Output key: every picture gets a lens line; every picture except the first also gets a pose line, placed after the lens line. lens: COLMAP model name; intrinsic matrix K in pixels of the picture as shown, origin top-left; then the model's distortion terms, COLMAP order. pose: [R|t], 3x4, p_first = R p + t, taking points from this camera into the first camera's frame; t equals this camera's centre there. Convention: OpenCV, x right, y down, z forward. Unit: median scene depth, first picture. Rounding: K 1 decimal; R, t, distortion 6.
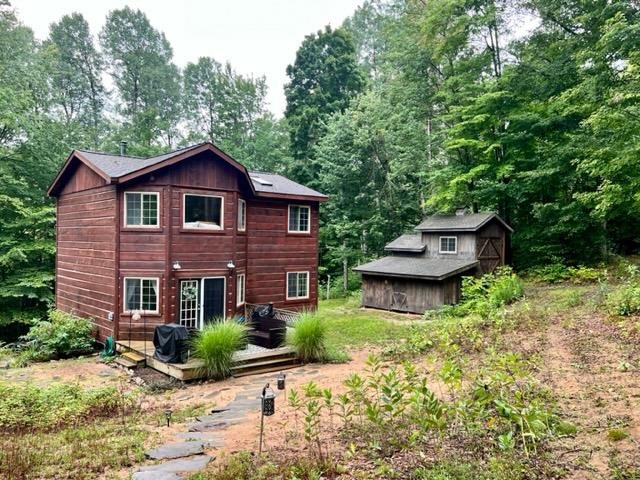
lens RADIAL K [[539.0, 0, 320.0], [0, 539.0, 240.0], [0, 0, 1]] dist [0.064473, -0.001404]
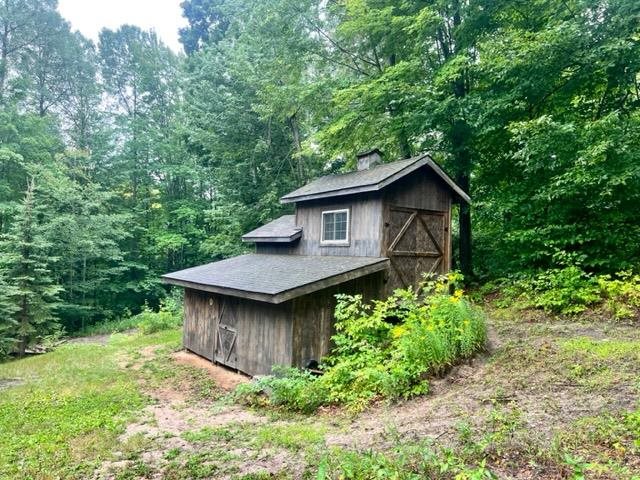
lens RADIAL K [[484.7, 0, 320.0], [0, 484.7, 240.0], [0, 0, 1]] dist [0.077842, 0.001448]
pose [[0.999910, 0.012435, -0.005119, 0.237576], [-0.012556, 0.999625, -0.024355, 0.033032], [0.004814, 0.024417, 0.999690, 0.599078]]
